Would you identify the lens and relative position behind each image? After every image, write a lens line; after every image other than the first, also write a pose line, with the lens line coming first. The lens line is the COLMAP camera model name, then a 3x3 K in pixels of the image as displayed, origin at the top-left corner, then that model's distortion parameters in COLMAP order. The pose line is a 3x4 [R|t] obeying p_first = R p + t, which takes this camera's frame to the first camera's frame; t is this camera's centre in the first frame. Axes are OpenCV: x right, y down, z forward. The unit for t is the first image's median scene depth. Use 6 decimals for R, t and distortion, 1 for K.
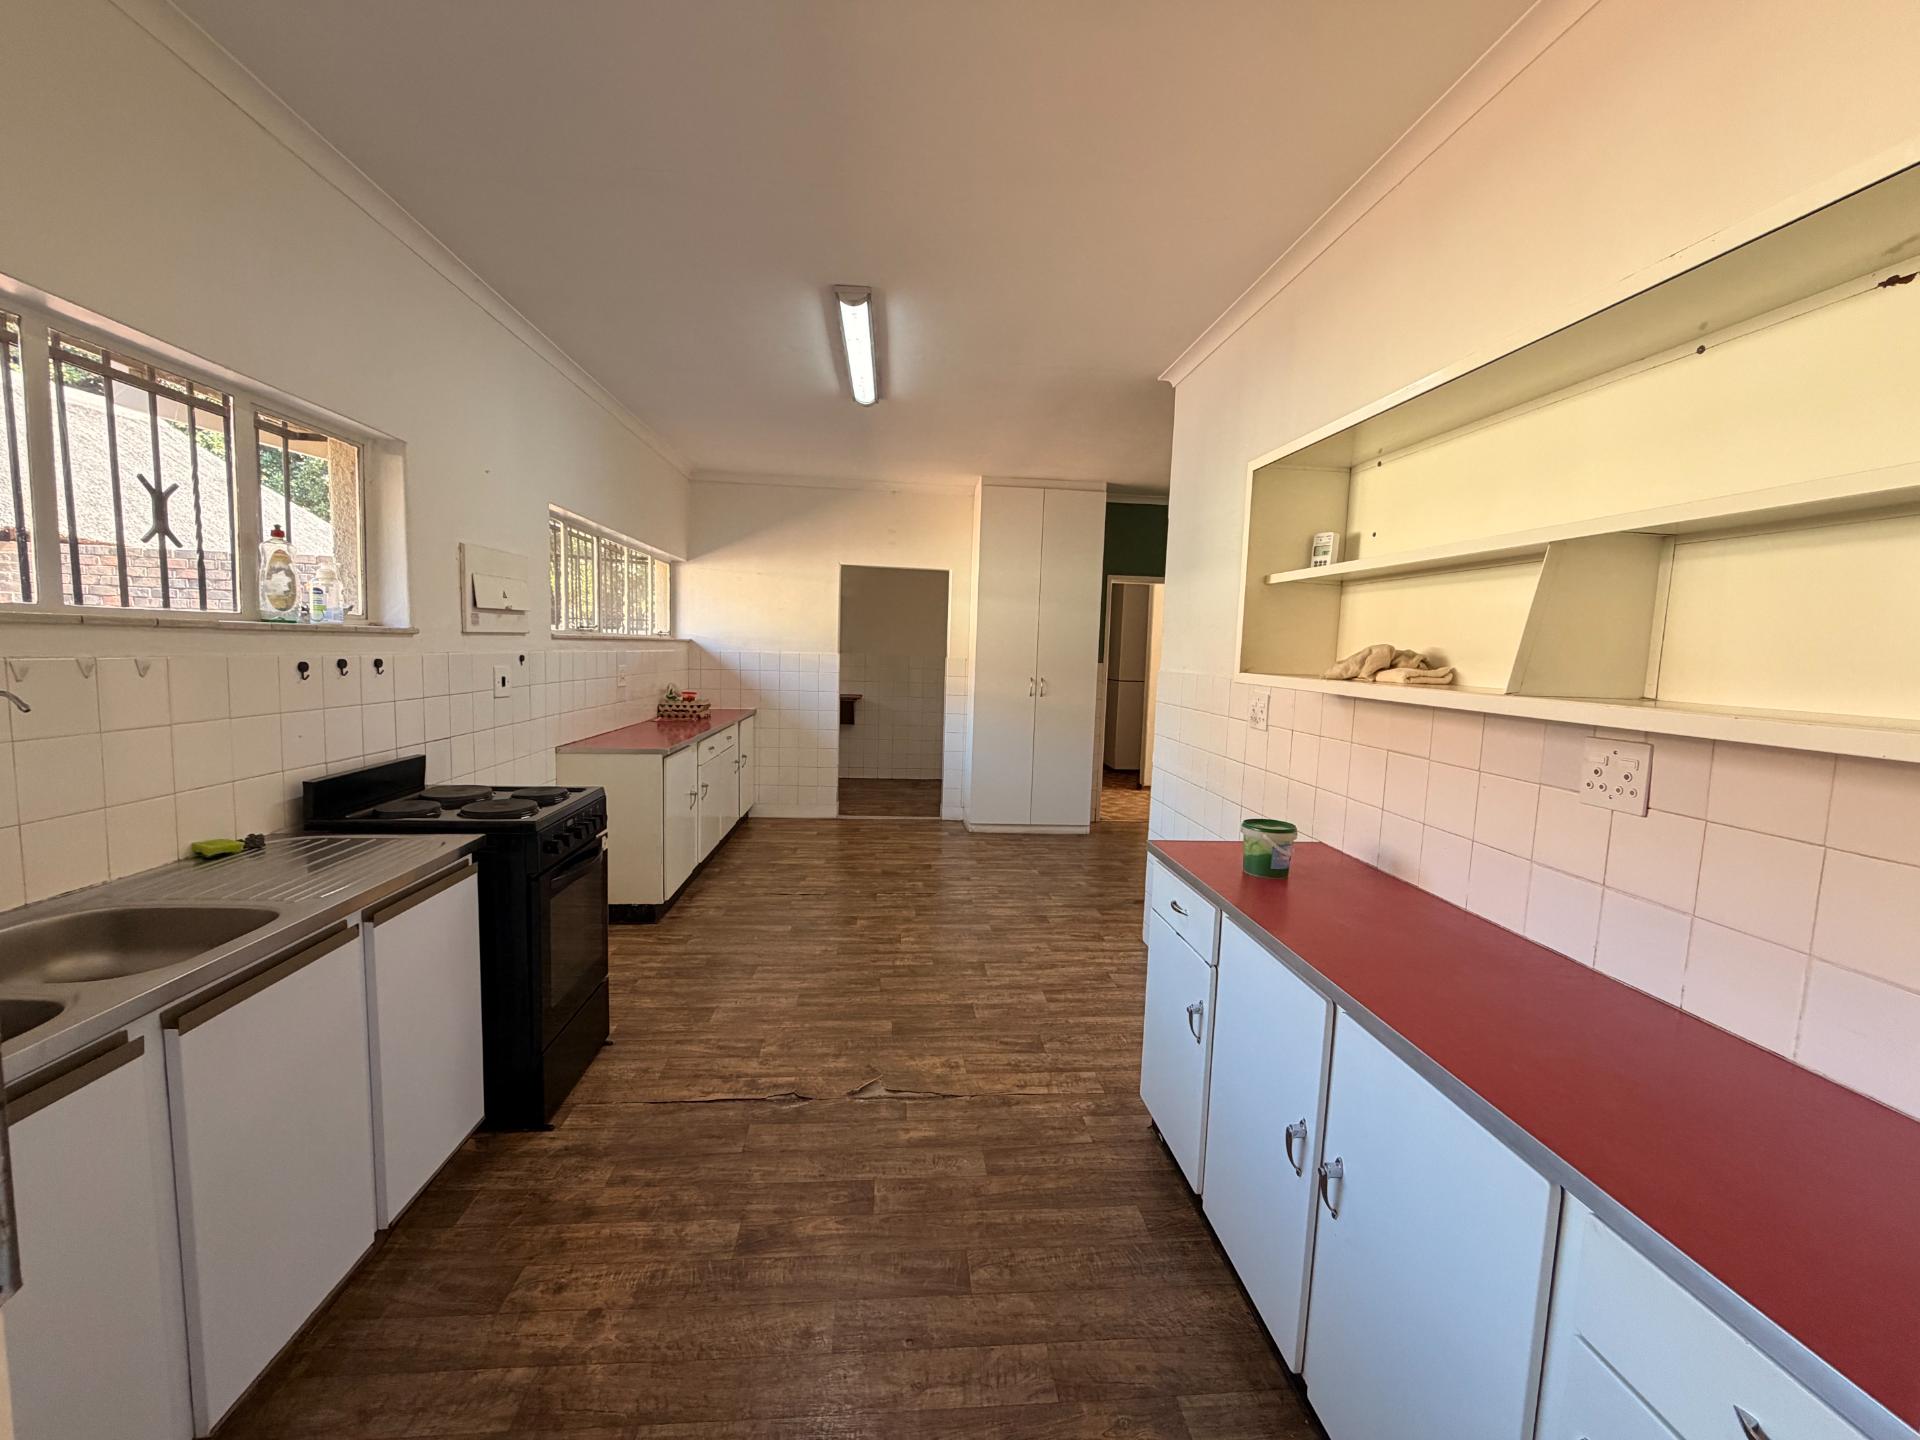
lens RADIAL K [[766.8, 0, 957.9], [0, 766.8, 719.3], [0, 0, 1]] dist [-0.000140, 0.000198]
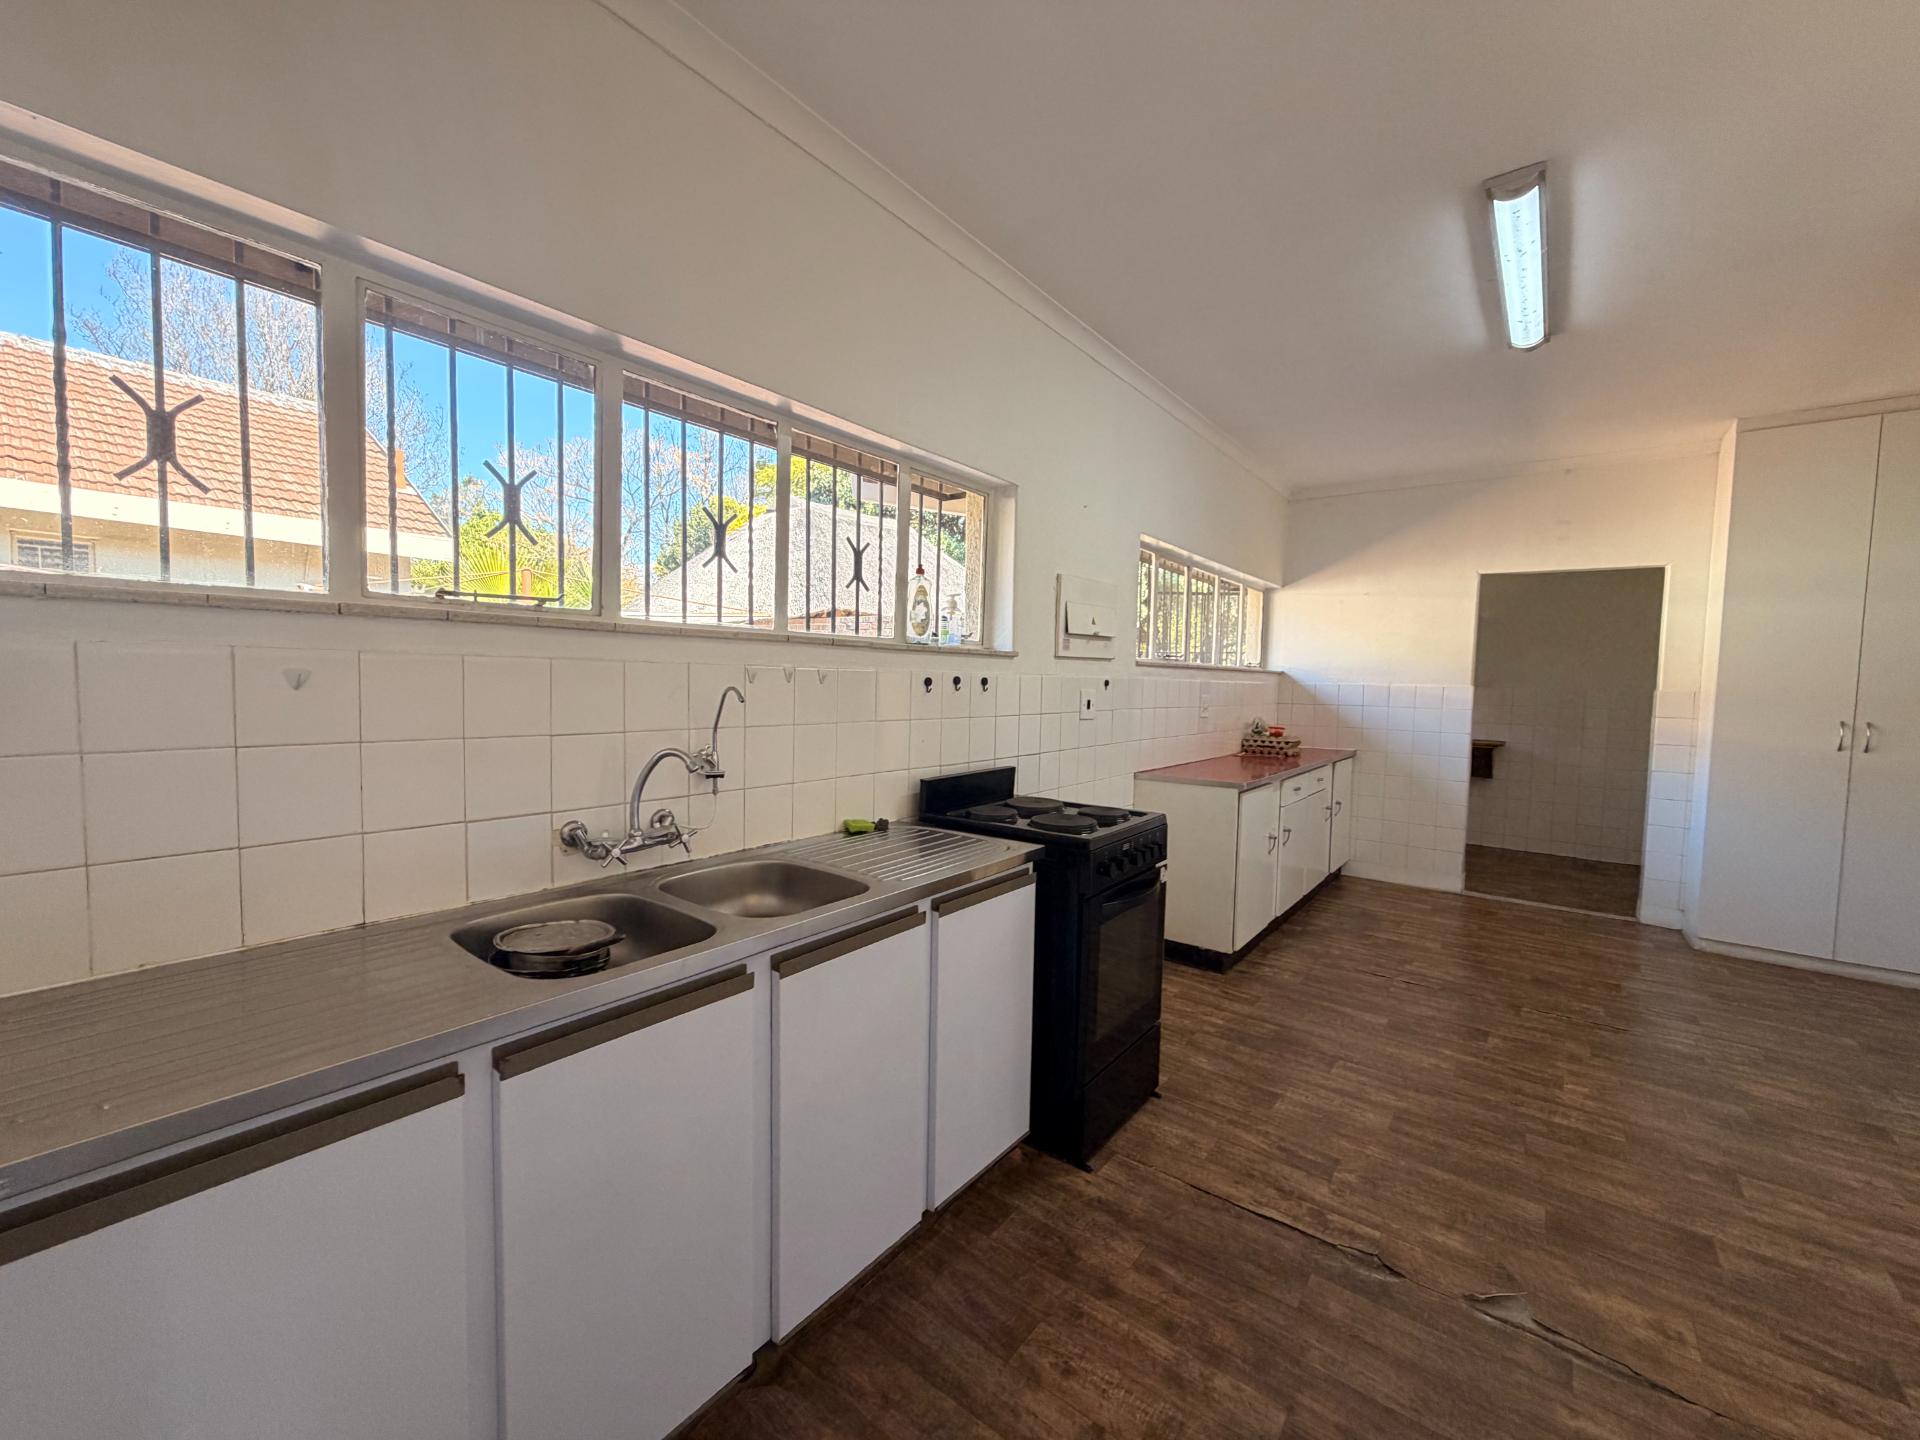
lens RADIAL K [[766.8, 0, 955.4], [0, 766.8, 717.9], [0, 0, 1]] dist [-0.000140, 0.000198]
pose [[0.734033, 0.022048, -0.678756, -0.021633], [-0.061978, 0.997477, -0.034625, 0.020800], [0.676280, 0.067484, 0.733547, 0.143421]]
